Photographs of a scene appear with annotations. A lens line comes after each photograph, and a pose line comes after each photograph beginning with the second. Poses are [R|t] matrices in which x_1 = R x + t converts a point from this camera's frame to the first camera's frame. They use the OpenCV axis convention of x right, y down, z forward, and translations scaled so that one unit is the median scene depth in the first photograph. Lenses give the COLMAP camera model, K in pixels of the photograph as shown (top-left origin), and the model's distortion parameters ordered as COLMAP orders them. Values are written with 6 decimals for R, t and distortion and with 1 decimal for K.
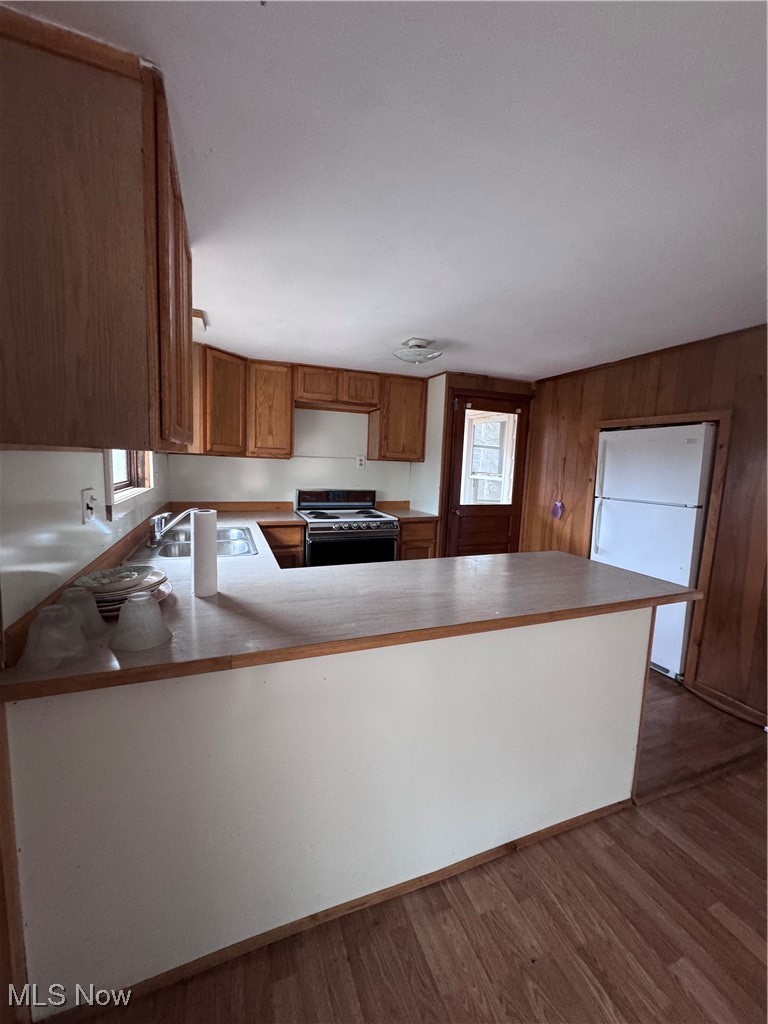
lens RADIAL K [[403.8, 0, 381.2], [0, 403.8, 513.7], [0, 0, 1]] dist [-0.007680, 0.001301]
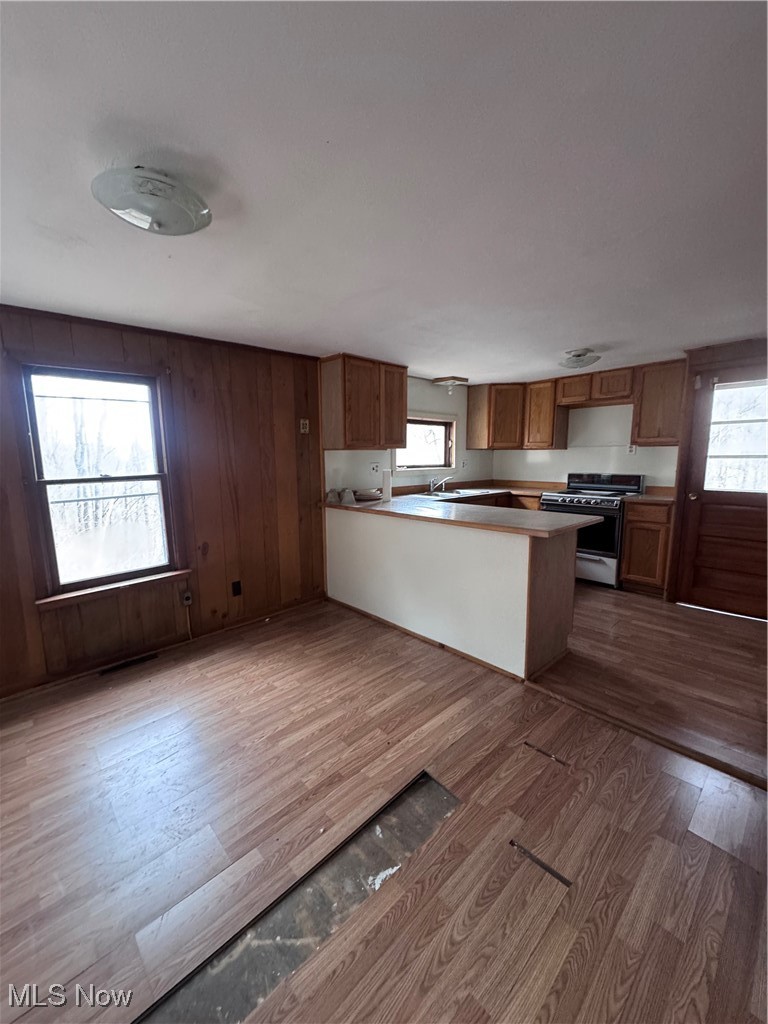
lens RADIAL K [[403.8, 0, 386.9], [0, 403.8, 512.9], [0, 0, 1]] dist [-0.007680, 0.001301]
pose [[0.375774, 0.094008, -0.921931, 0.857461], [-0.092974, 0.993646, 0.063425, 0.043133], [0.922036, 0.061882, 0.382127, -0.011394]]
